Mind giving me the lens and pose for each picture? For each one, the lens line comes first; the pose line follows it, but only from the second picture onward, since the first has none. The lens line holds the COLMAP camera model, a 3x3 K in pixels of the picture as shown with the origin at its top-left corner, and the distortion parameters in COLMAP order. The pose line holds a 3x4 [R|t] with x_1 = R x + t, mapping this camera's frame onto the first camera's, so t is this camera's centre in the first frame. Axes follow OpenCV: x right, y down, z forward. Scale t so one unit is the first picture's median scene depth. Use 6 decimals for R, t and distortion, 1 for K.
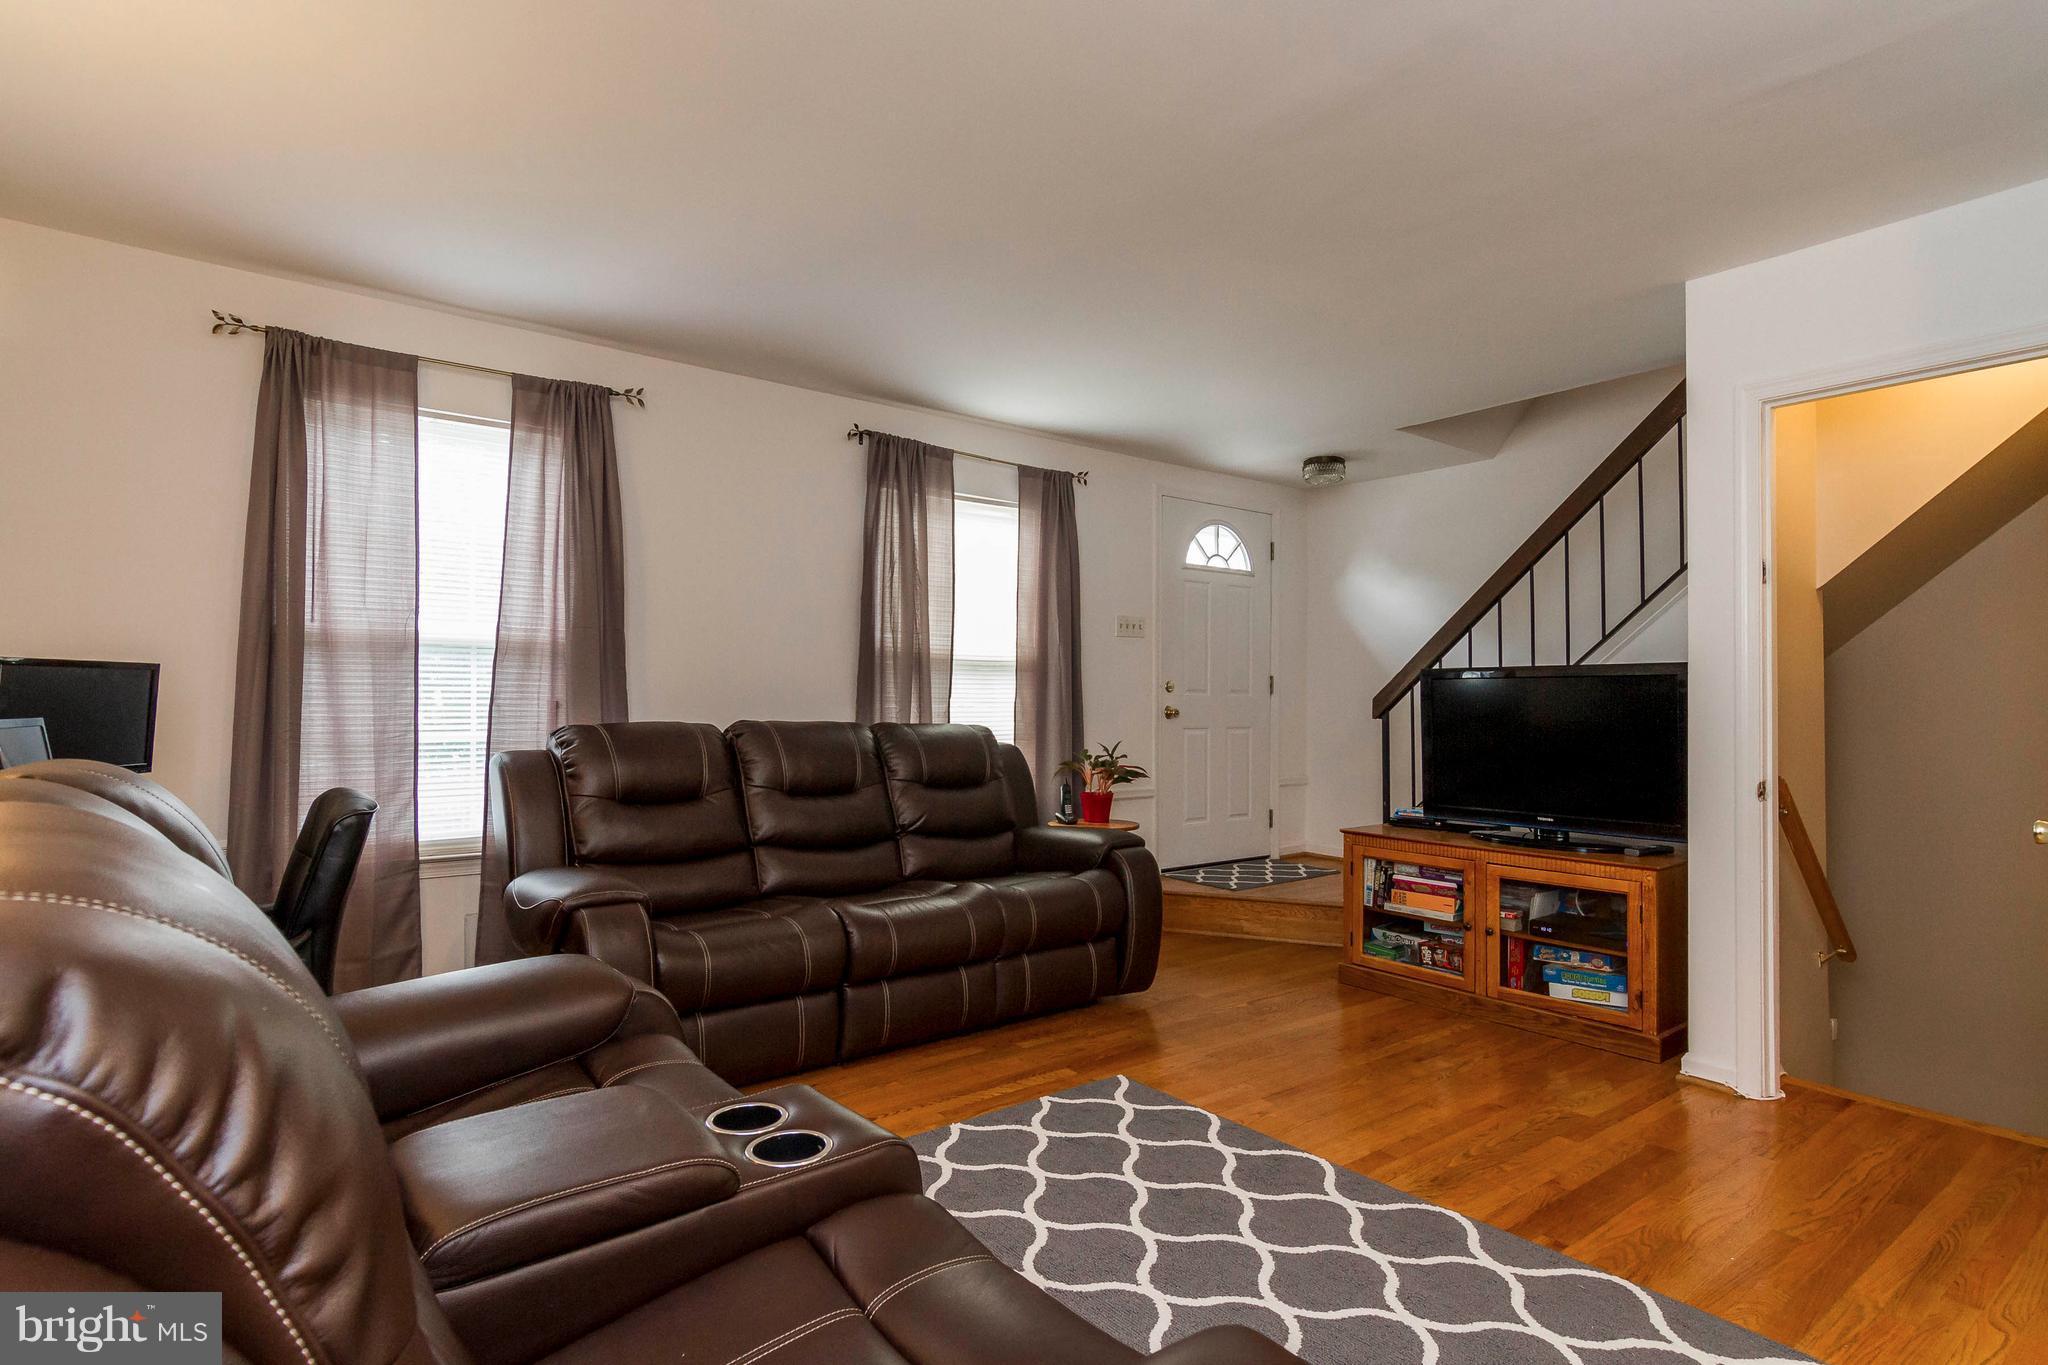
lens RADIAL K [[1072.0, 0, 1024.0], [0, 1072.0, 682.5], [0, 0, 1]] dist [0.000197, 0.000453]
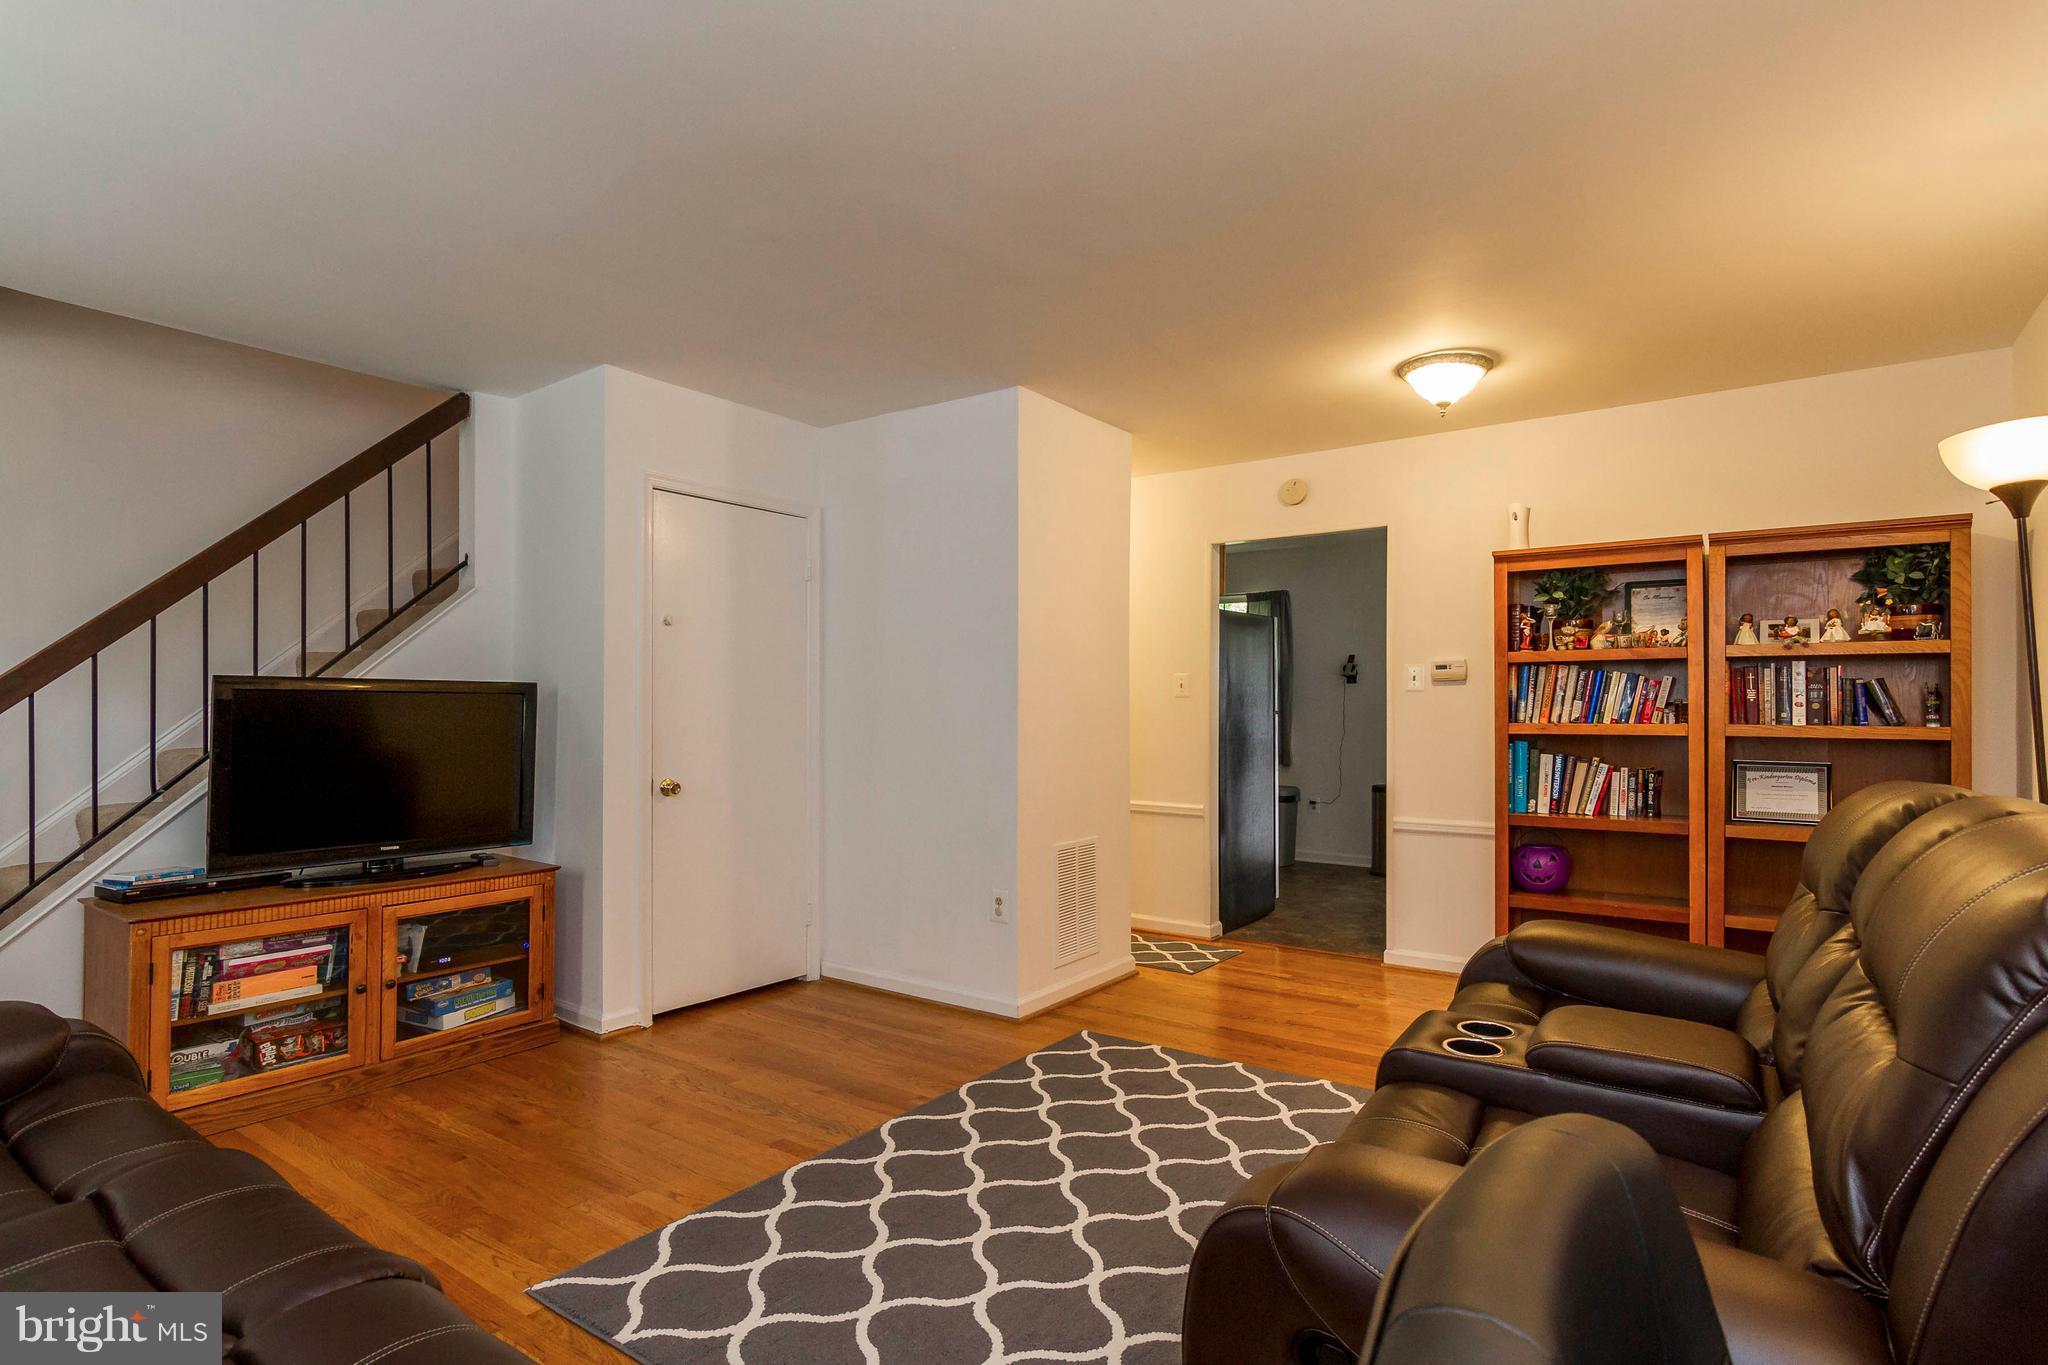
lens RADIAL K [[1033.6, 0, 1033.5], [0, 1033.6, 694.4], [0, 0, 1]] dist [-0.004015, 0.003574]
pose [[-0.288645, 0.009070, 0.957393, -0.521643], [-0.020986, 0.999655, -0.015797, -0.000519], [-0.957206, -0.024651, -0.288355, 0.749020]]
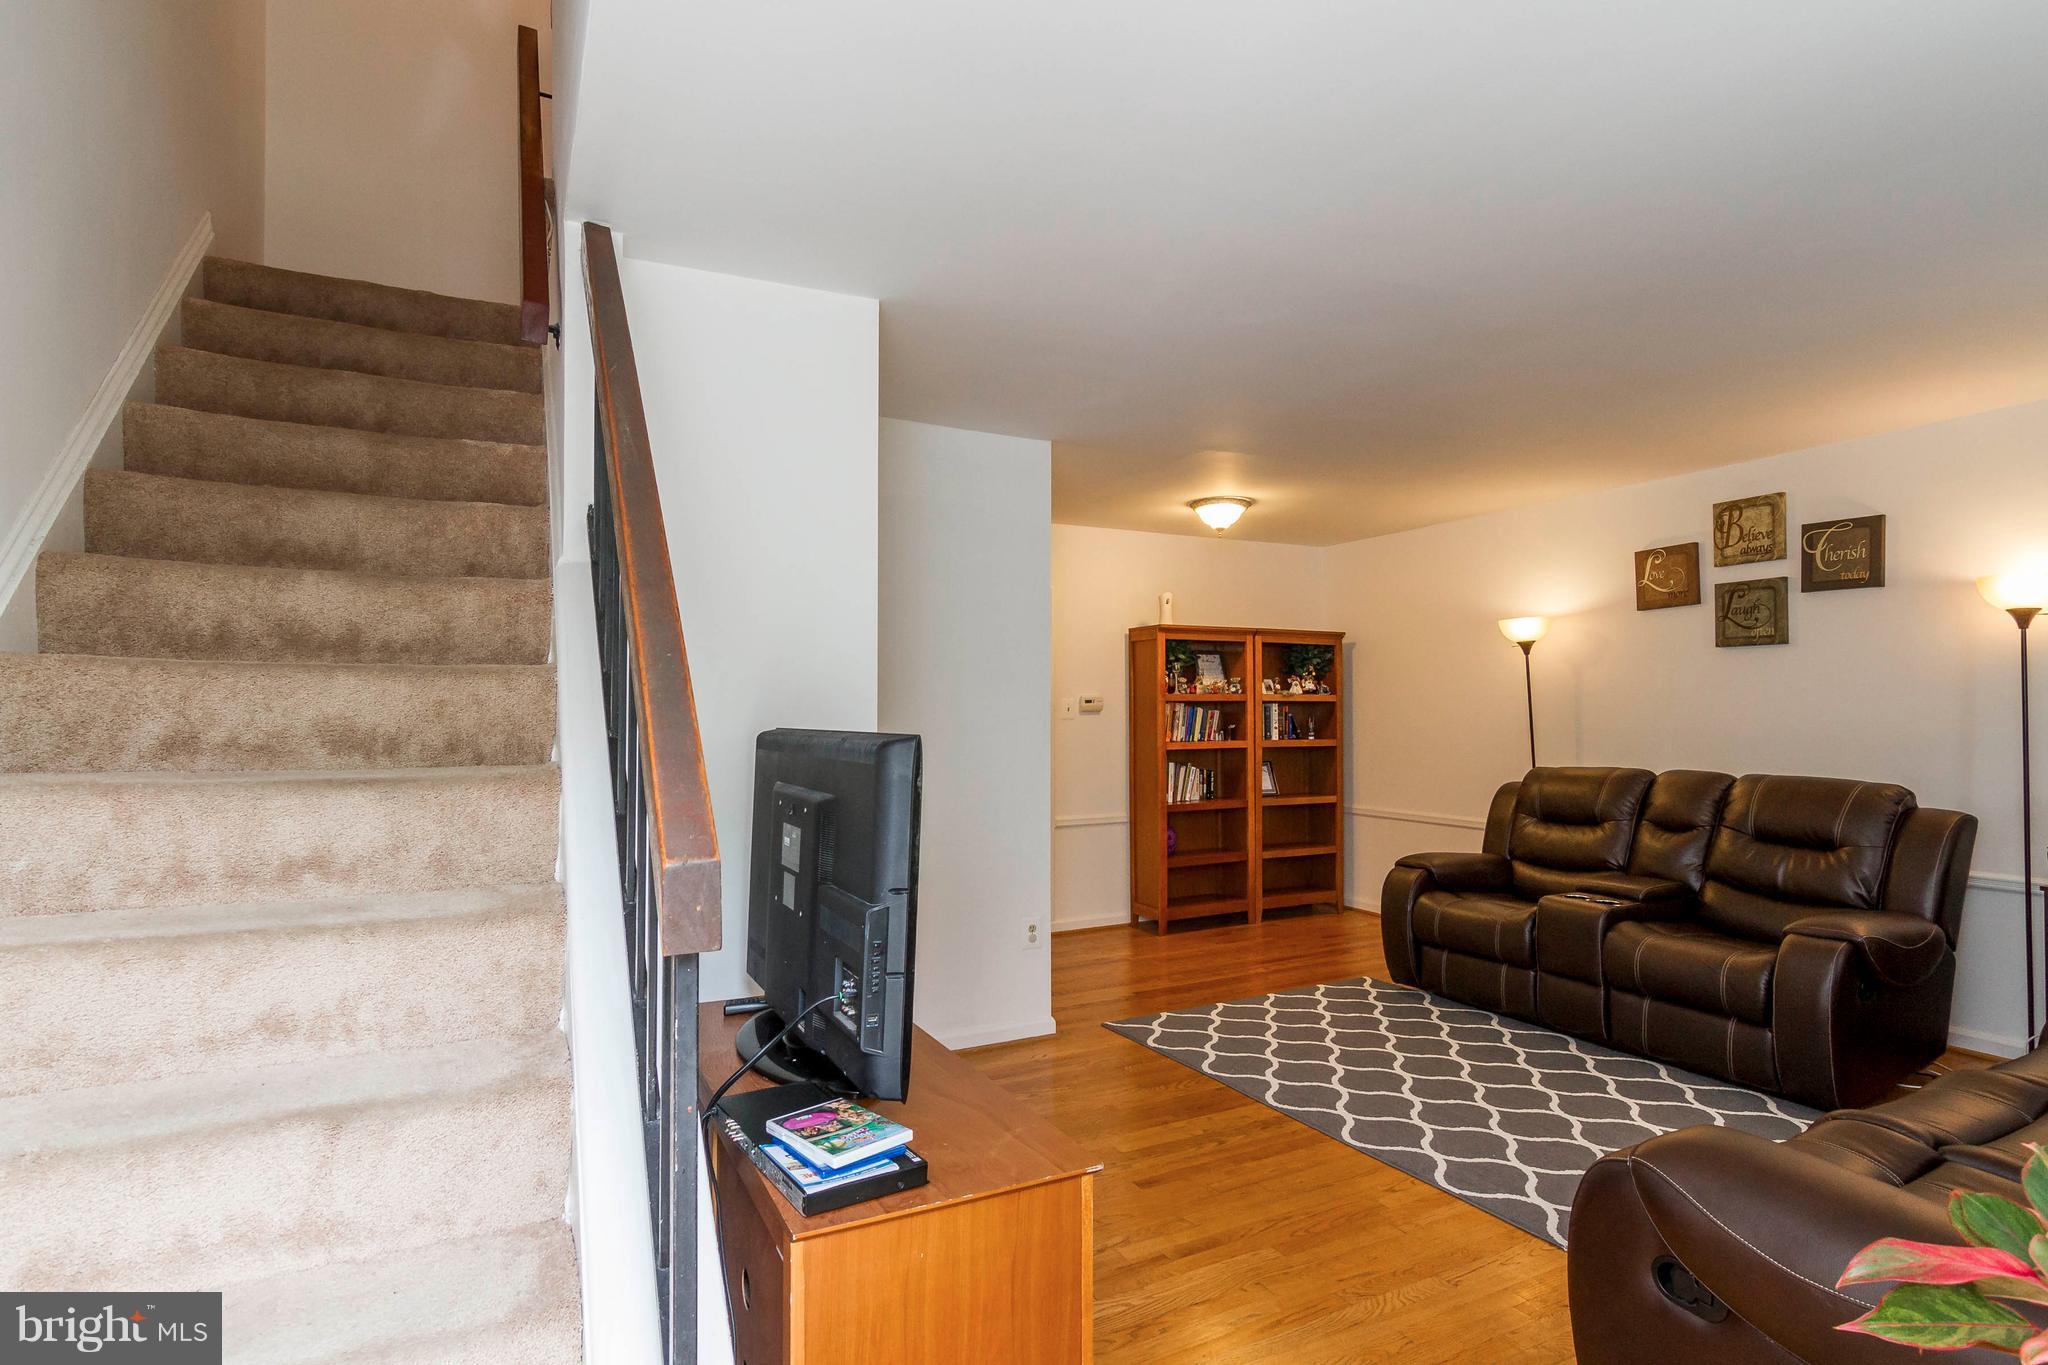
lens RADIAL K [[1033.6, 0, 1033.5], [0, 1033.6, 694.4], [0, 0, 1]] dist [-0.004015, 0.003574]
pose [[-0.984146, 0.002338, 0.177343, 0.294619], [-0.003960, 0.999374, -0.035150, -0.015198], [-0.177314, -0.035295, -0.983521, 1.554459]]
